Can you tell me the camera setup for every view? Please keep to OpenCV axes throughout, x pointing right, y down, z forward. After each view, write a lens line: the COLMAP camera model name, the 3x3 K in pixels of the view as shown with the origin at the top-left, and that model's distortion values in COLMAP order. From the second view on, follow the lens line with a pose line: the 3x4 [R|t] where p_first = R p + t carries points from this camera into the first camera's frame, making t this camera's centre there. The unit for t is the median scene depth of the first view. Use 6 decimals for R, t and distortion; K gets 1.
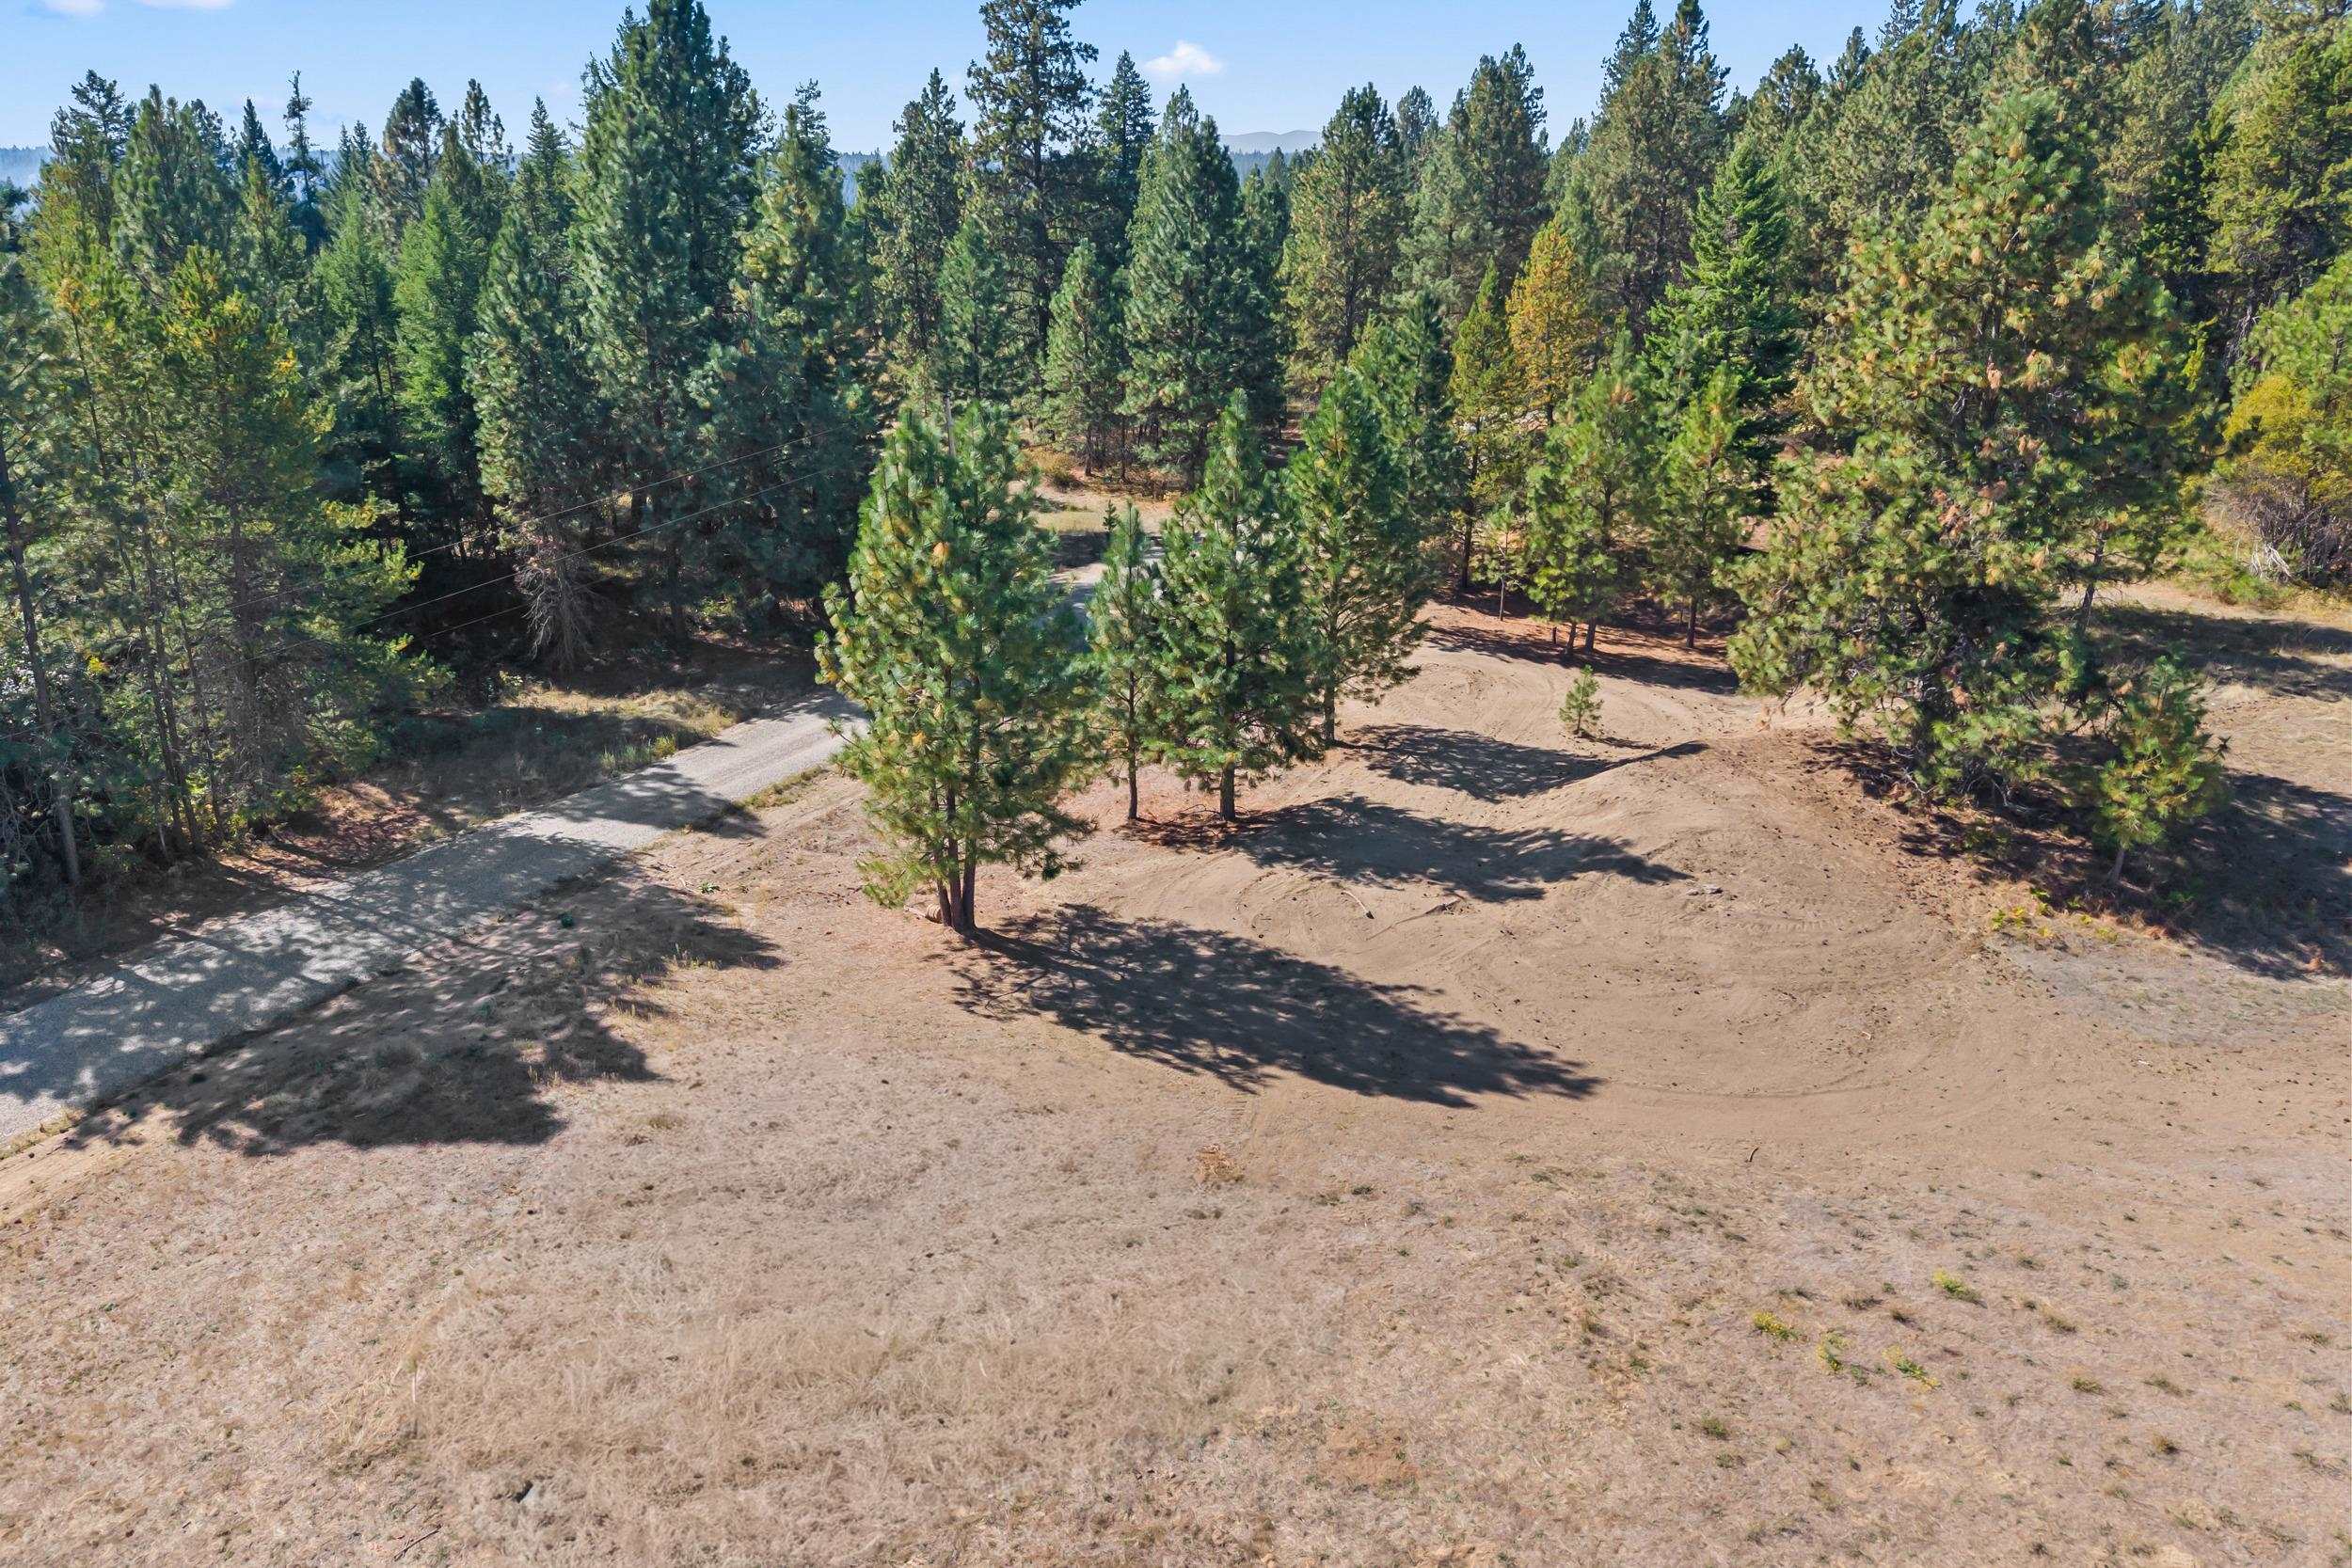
lens RADIAL K [[1520.7, 0, 1176.0], [0, 1520.7, 784.0], [0, 0, 1]] dist [0.009833, -0.000575]
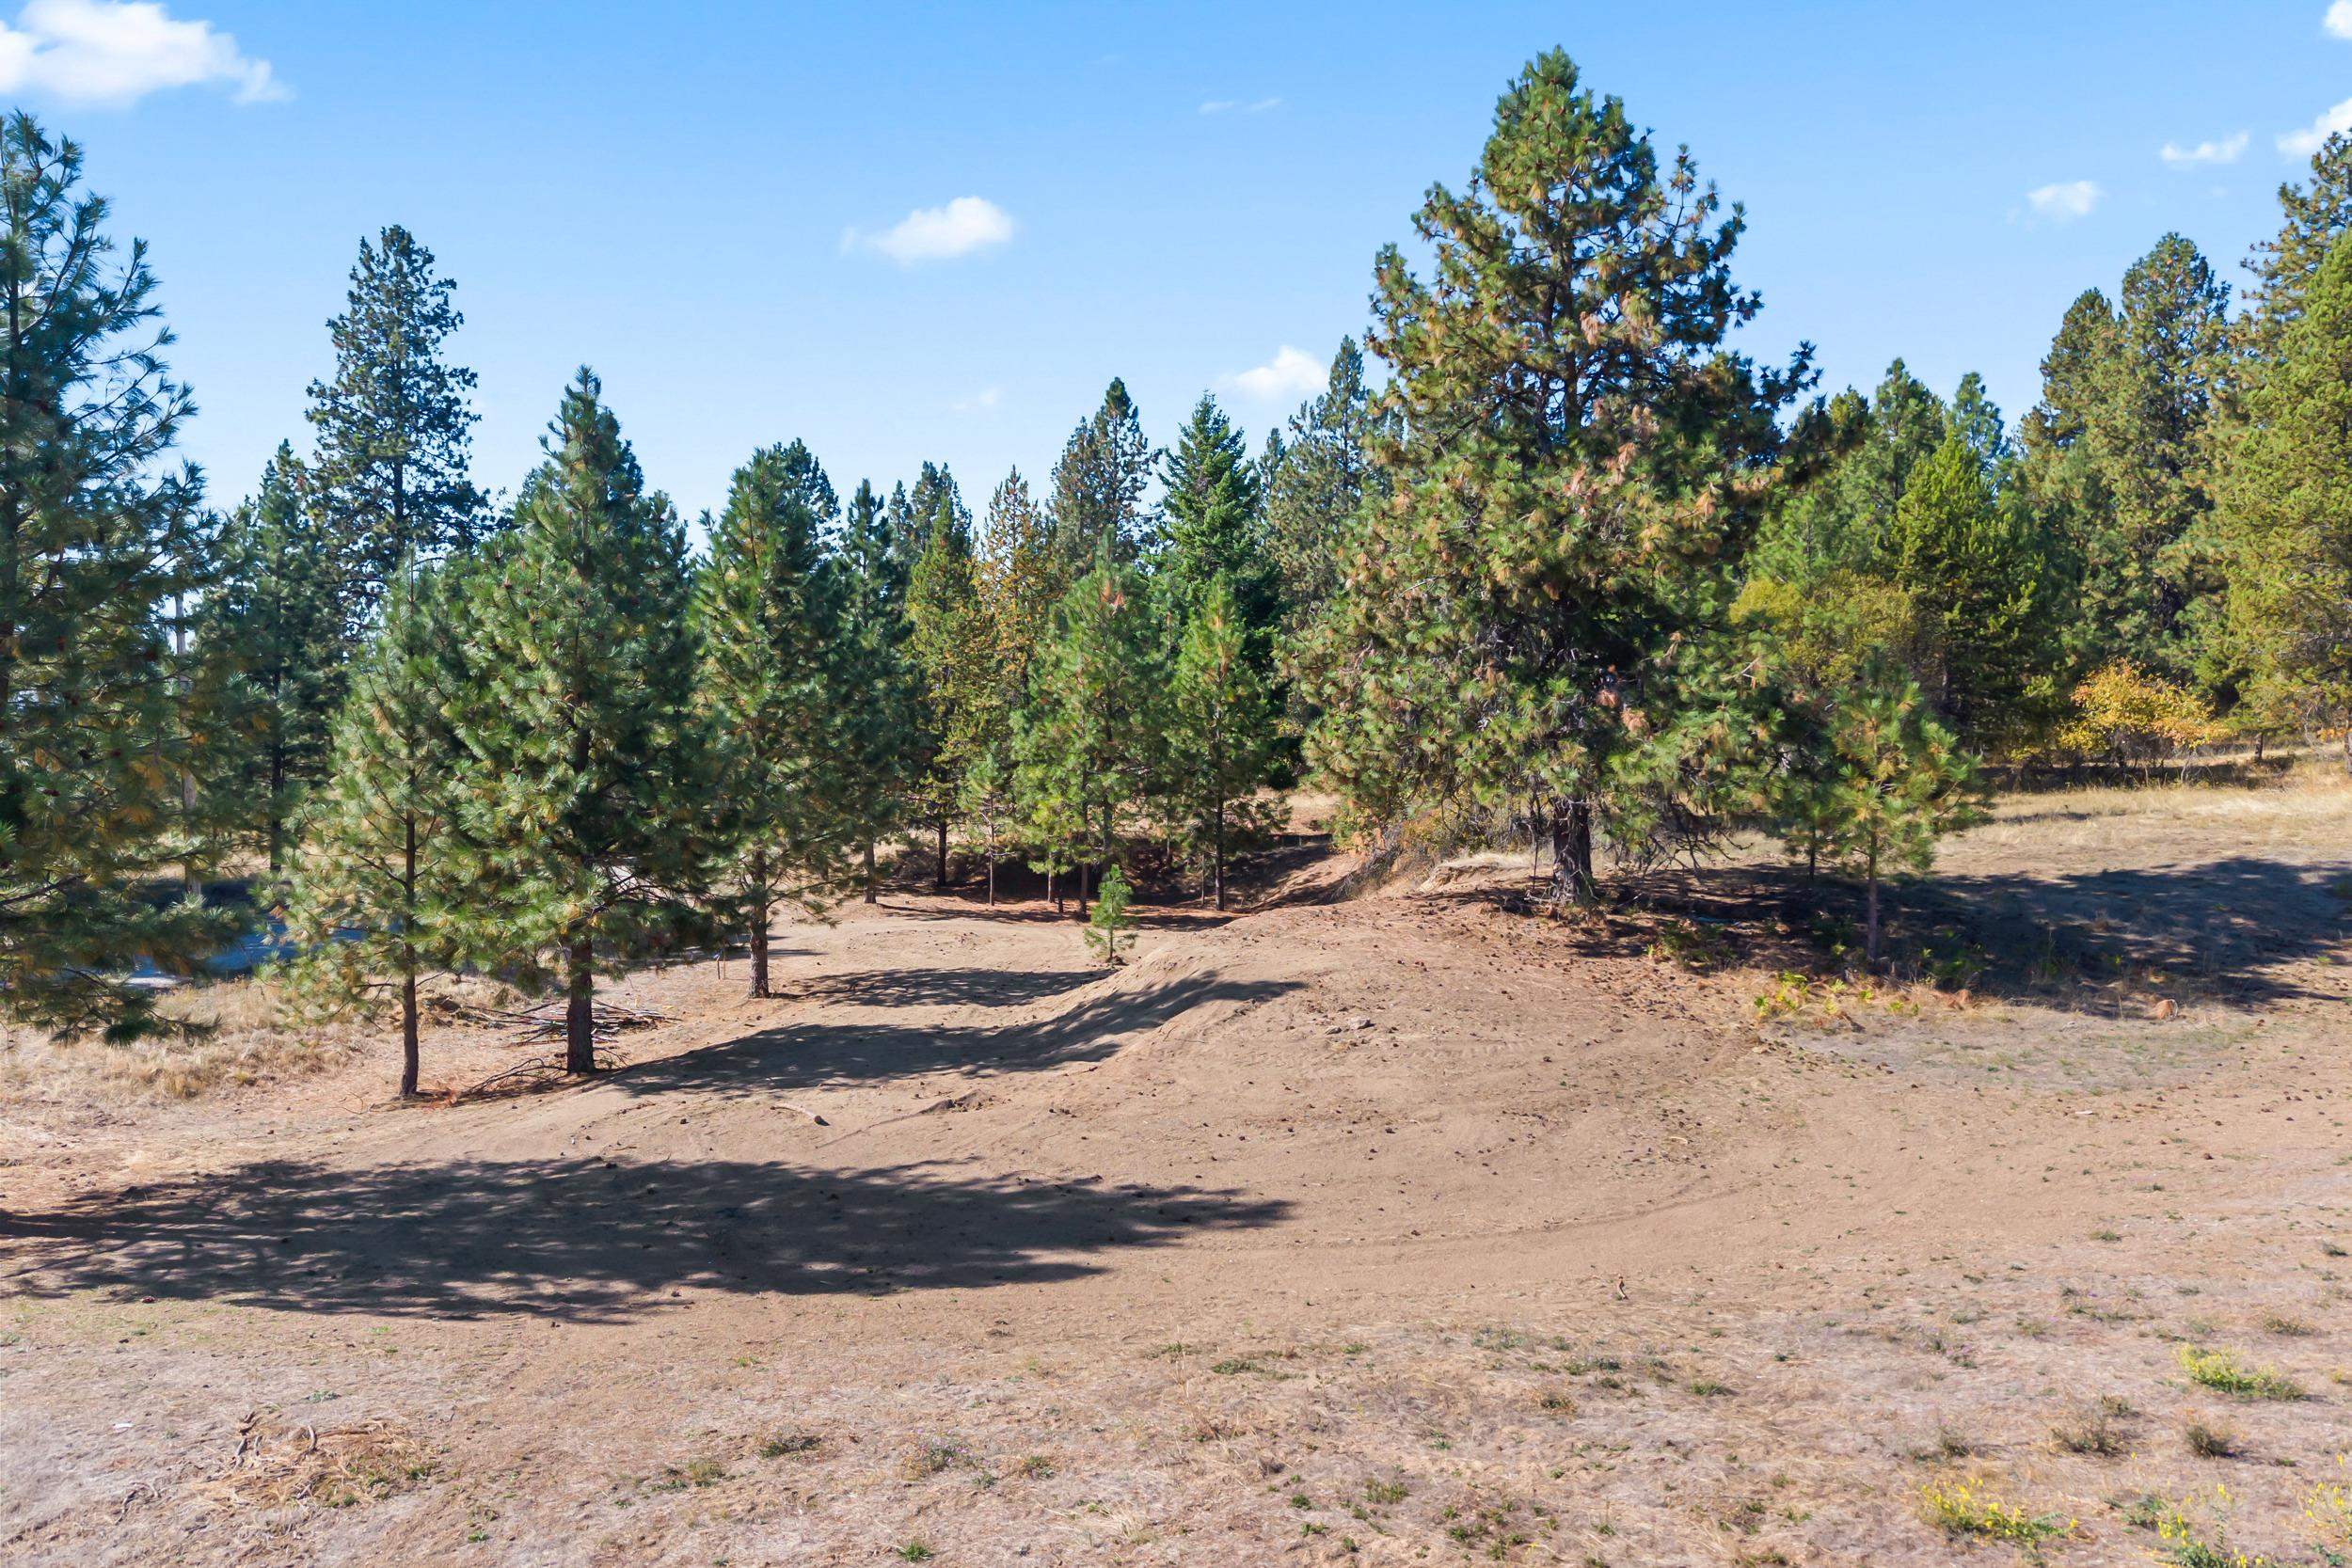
lens RADIAL K [[1520.7, 0, 1176.0], [0, 1520.7, 784.0], [0, 0, 1]] dist [0.009833, -0.000575]
pose [[0.939722, 0.002399, 0.341932, 0.057840], [0.120893, 0.933062, -0.338793, 0.175873], [-0.319856, 0.359708, 0.876528, 0.411921]]
